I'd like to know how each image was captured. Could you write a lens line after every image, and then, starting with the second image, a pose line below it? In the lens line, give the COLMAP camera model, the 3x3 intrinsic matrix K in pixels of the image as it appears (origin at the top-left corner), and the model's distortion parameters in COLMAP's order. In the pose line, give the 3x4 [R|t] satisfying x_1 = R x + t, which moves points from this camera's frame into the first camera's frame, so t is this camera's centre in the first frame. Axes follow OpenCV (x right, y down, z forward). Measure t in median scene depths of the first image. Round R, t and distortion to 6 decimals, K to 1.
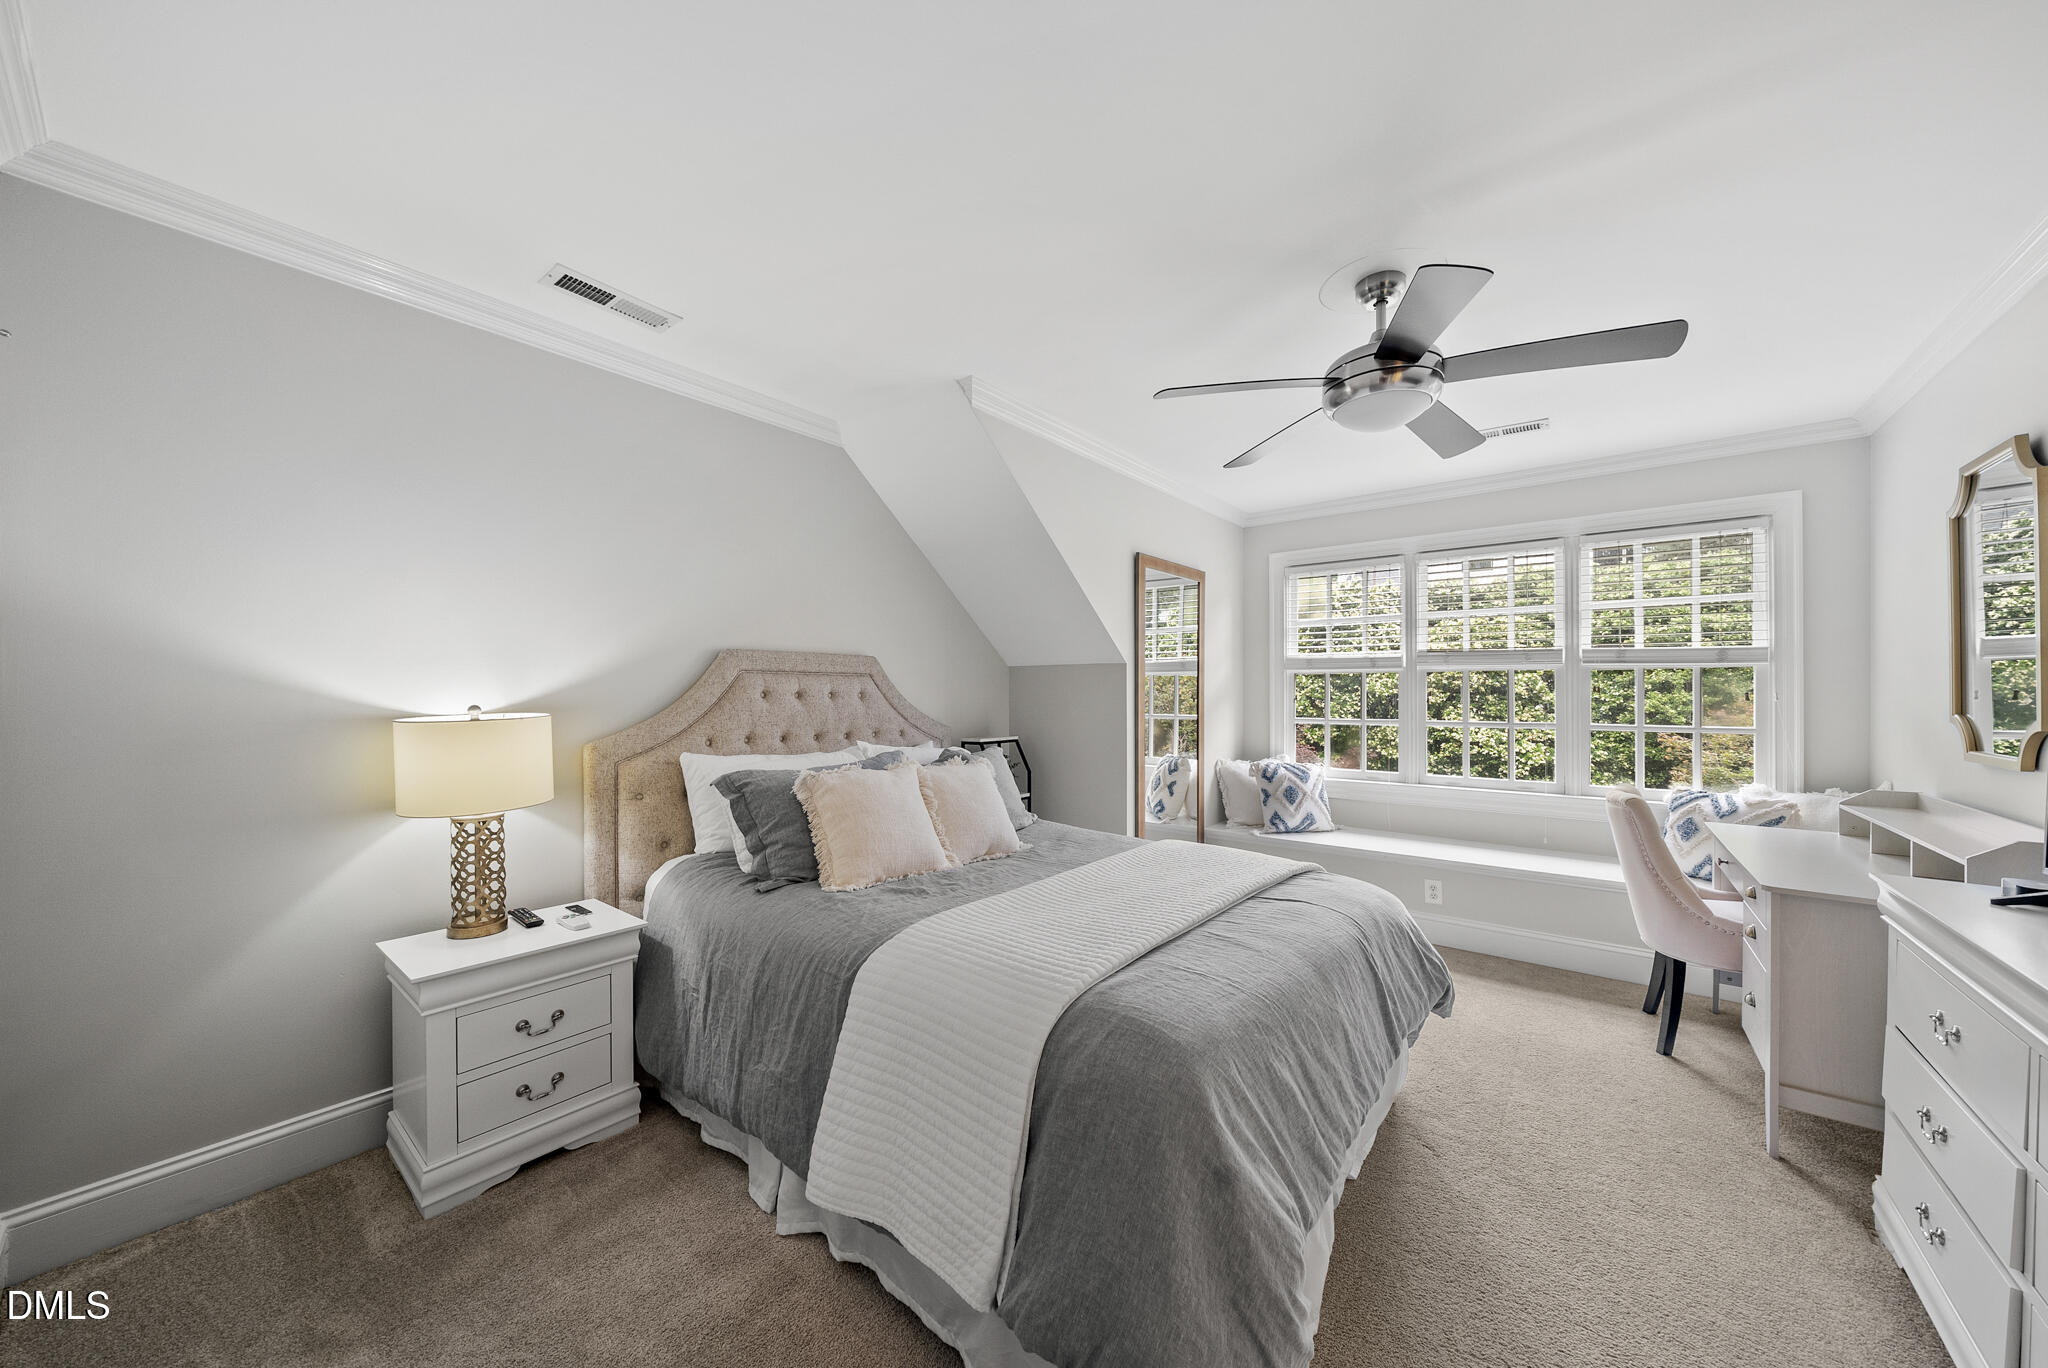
lens RADIAL K [[711.4, 0, 1019.6], [0, 711.4, 693.9], [0, 0, 1]] dist [-0.007034, 0.000020]
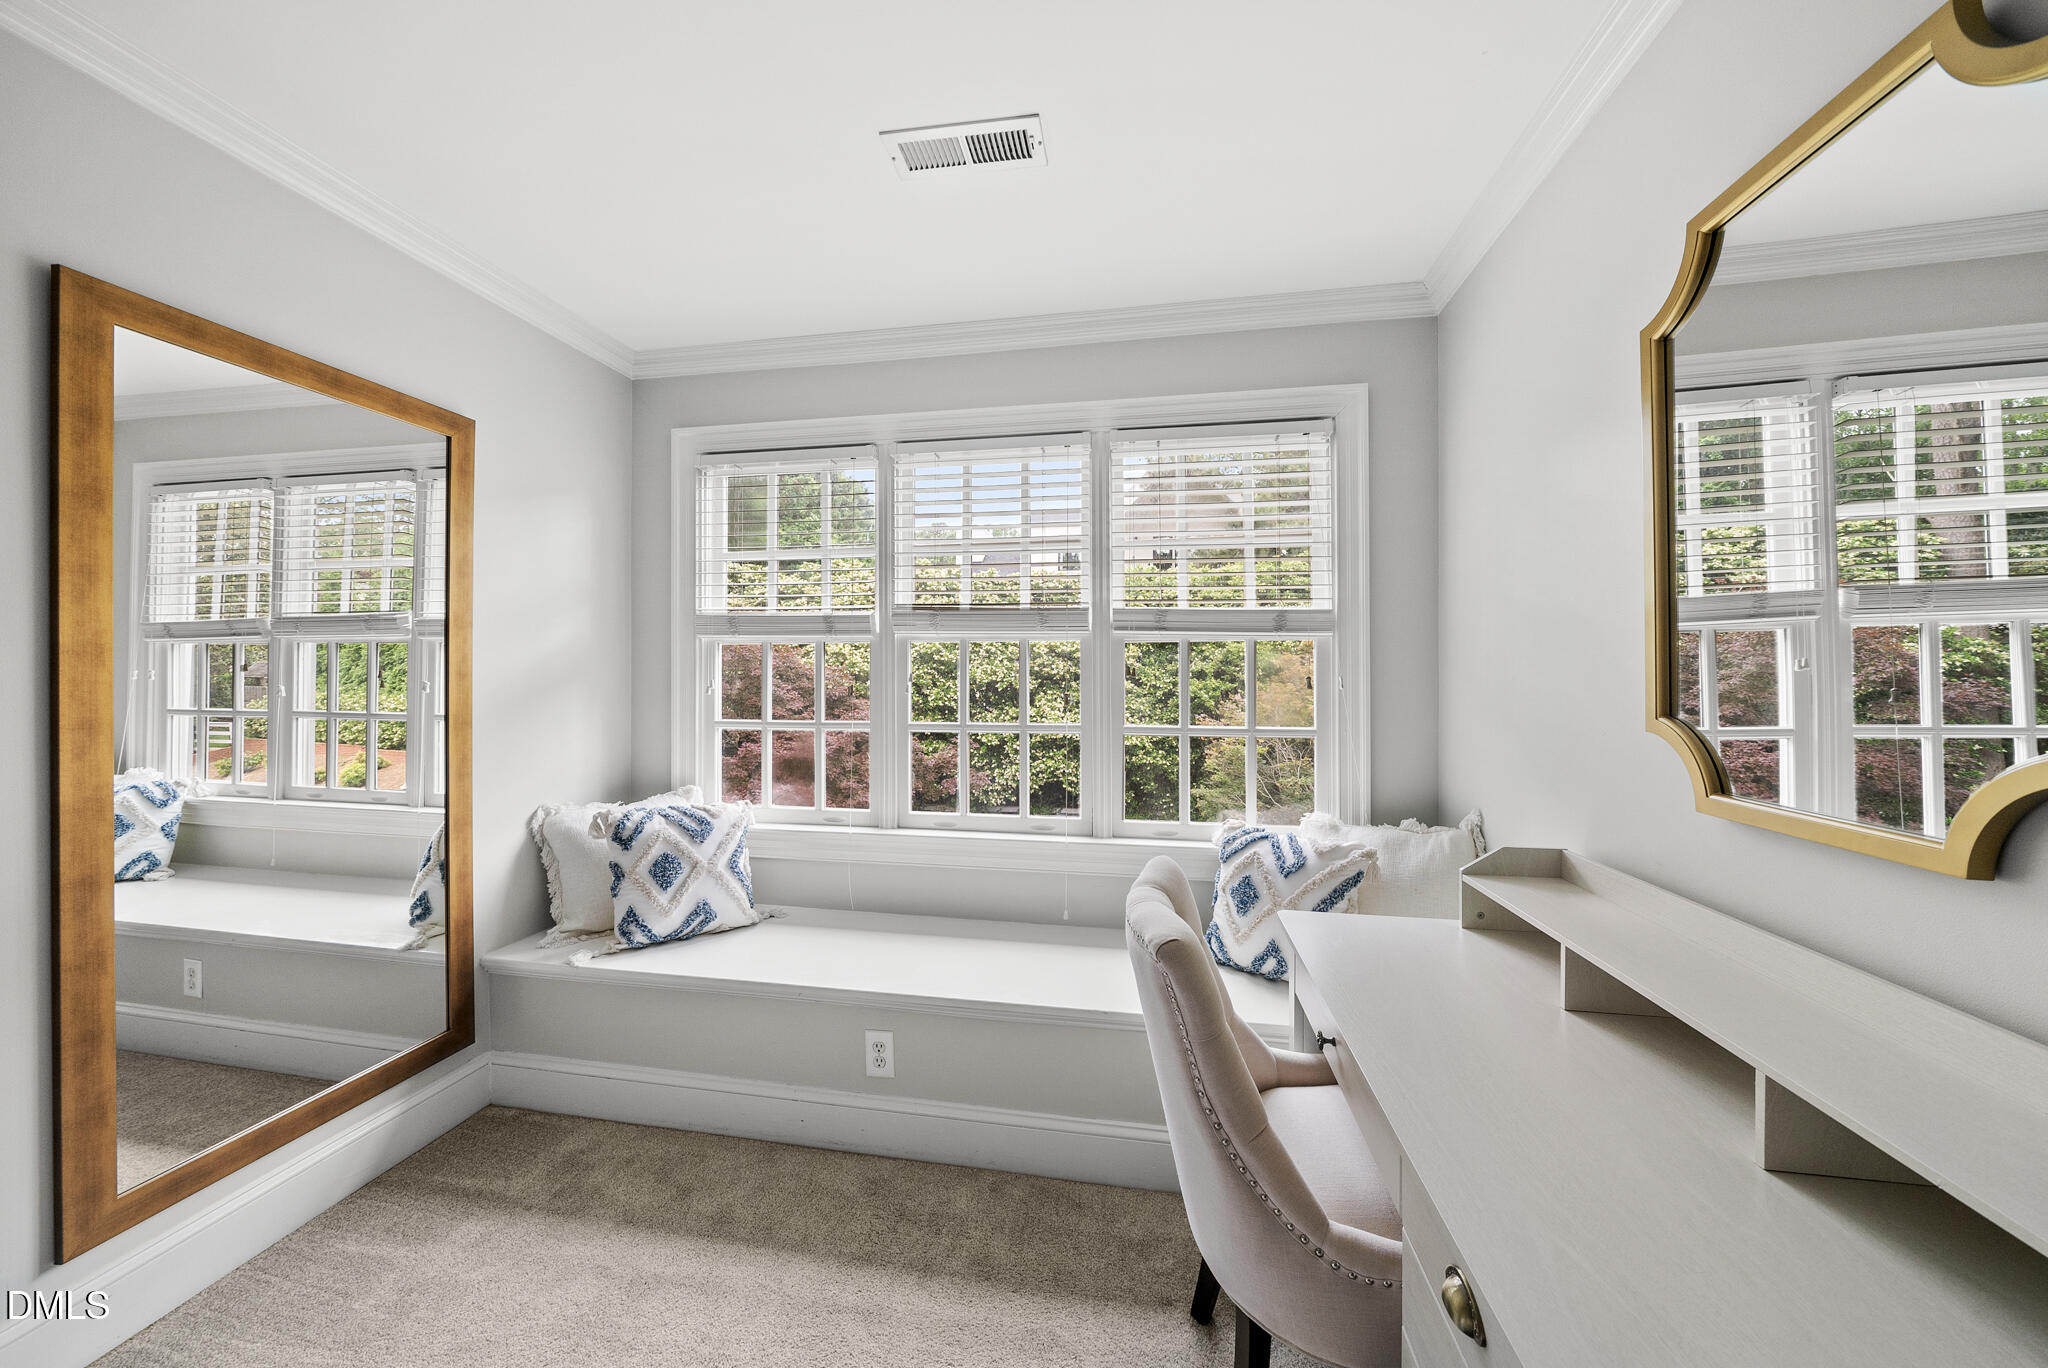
lens RADIAL K [[706.4, 0, 1024.5], [0, 706.4, 676.9], [0, 0, 1]] dist [-0.000800, -0.000041]
pose [[0.878442, 0.004545, 0.477827, 0.528945], [-0.002225, 0.999983, -0.005421, 0.002813], [-0.477843, 0.003698, 0.878437, 0.605074]]
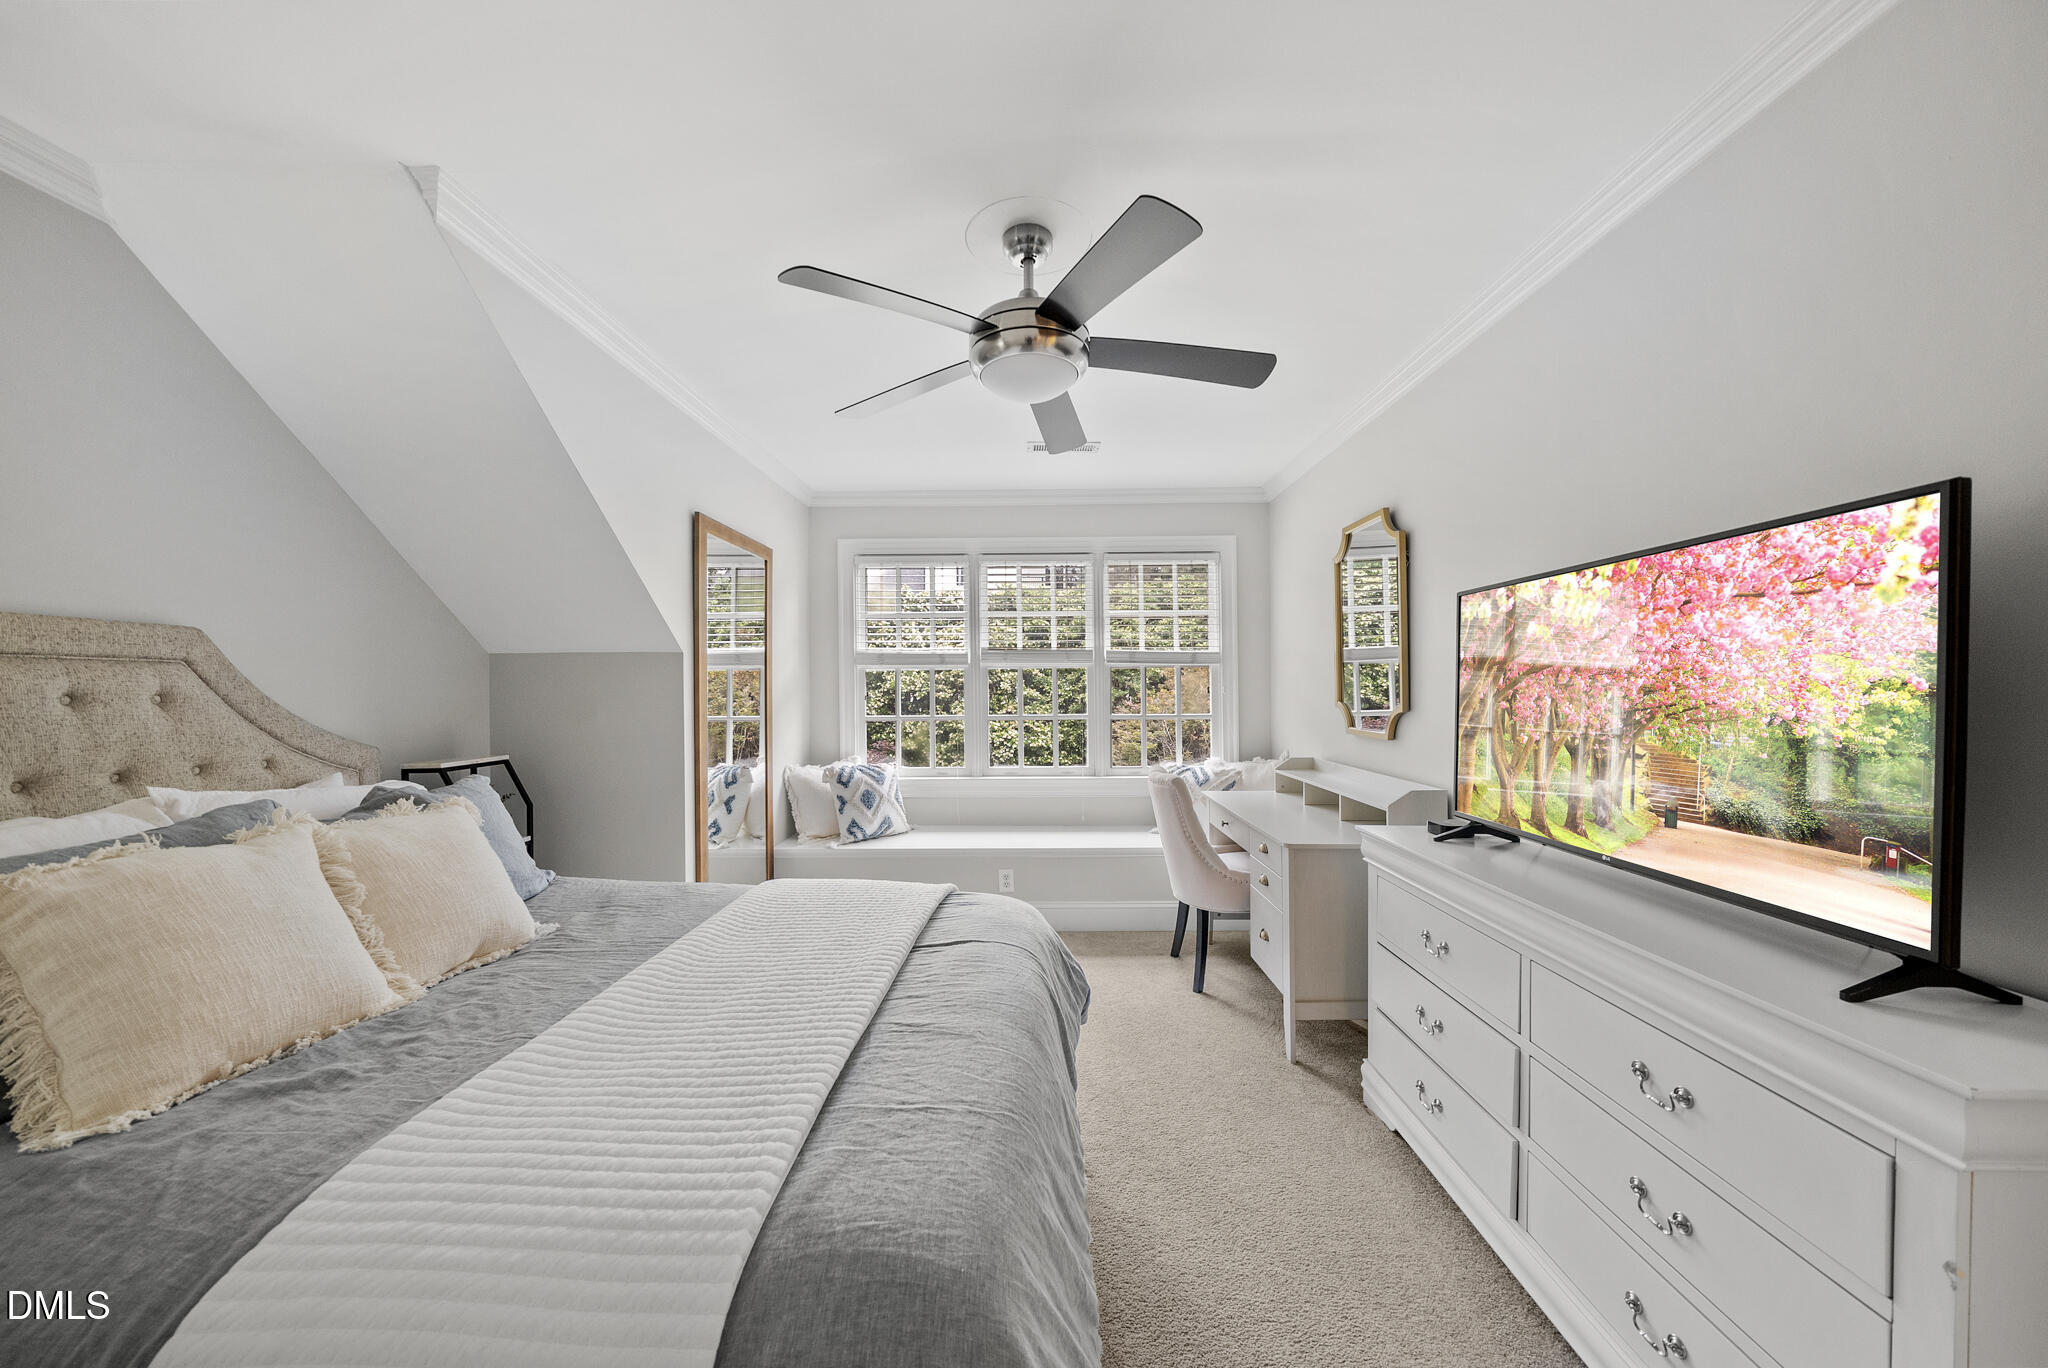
lens RADIAL K [[709.2, 0, 1023.6], [0, 709.2, 687.6], [0, 0, 1]] dist [-0.007817, 0.000054]
pose [[0.787941, -0.004793, 0.615732, -0.040735], [0.008115, 0.999964, -0.002601, 0.000038], [-0.615697, 0.007046, 0.787952, 0.207410]]
